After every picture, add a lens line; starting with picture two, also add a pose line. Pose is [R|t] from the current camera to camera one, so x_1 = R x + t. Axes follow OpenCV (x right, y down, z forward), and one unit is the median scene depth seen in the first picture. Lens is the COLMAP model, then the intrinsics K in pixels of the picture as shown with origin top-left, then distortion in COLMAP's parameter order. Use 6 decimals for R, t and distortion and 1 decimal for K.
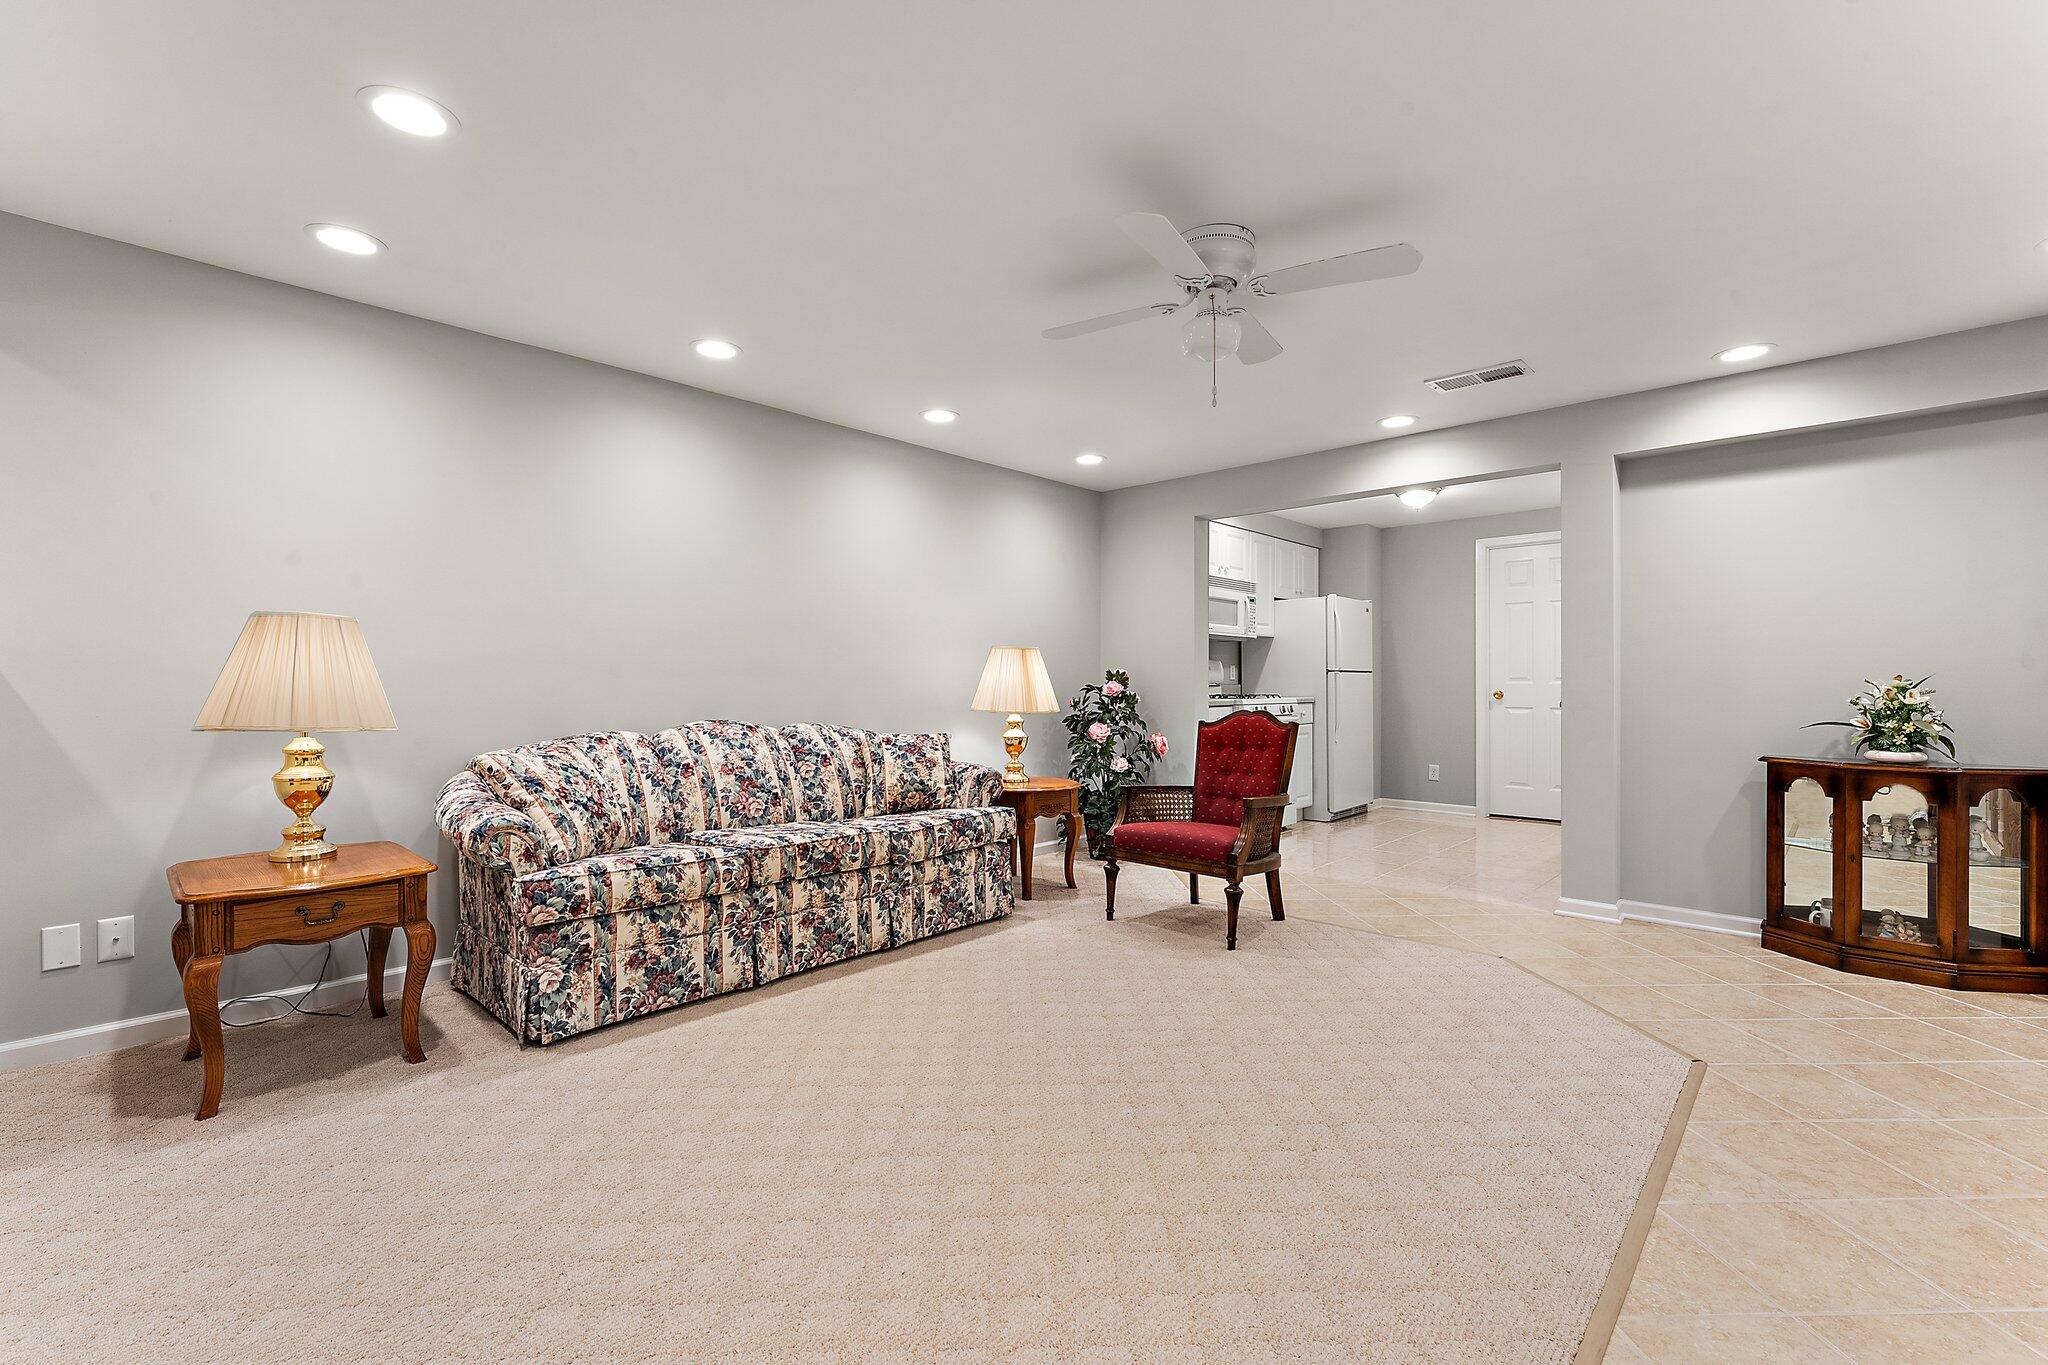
lens RADIAL K [[895.0, 0, 1008.9], [0, 895.0, 686.1], [0, 0, 1]] dist [-0.001626, 0.000090]
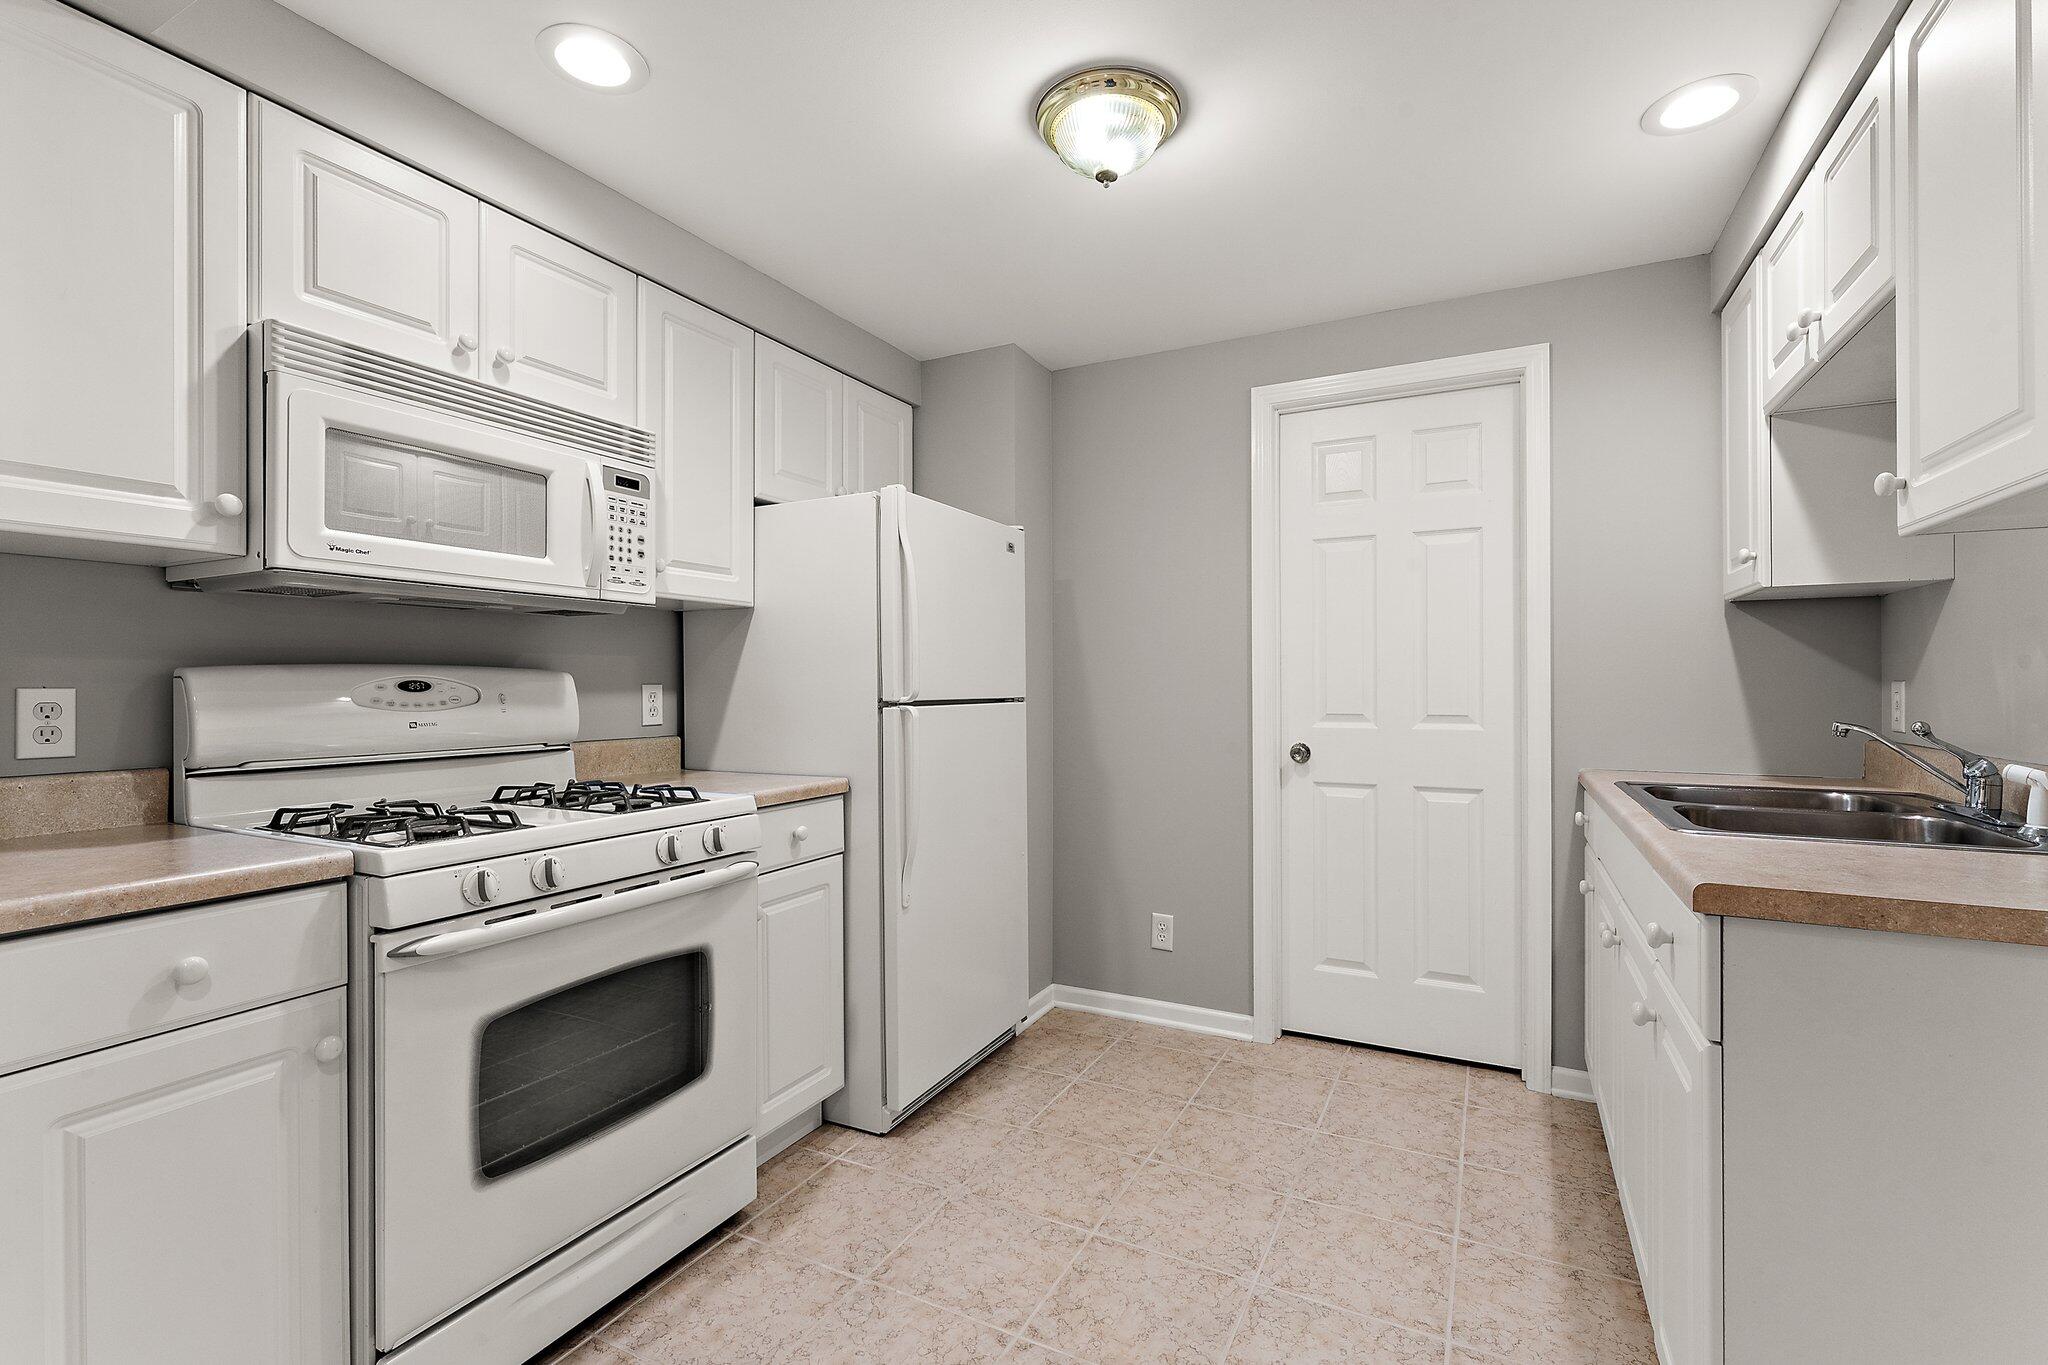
lens RADIAL K [[895.0, 0, 1029.6], [0, 895.0, 679.8], [0, 0, 1]] dist [-0.001626, 0.000090]
pose [[0.958096, -0.000291, 0.286448, 0.299868], [0.001617, 0.999989, -0.004393, -0.023876], [-0.286443, 0.004672, 0.958086, 0.625535]]
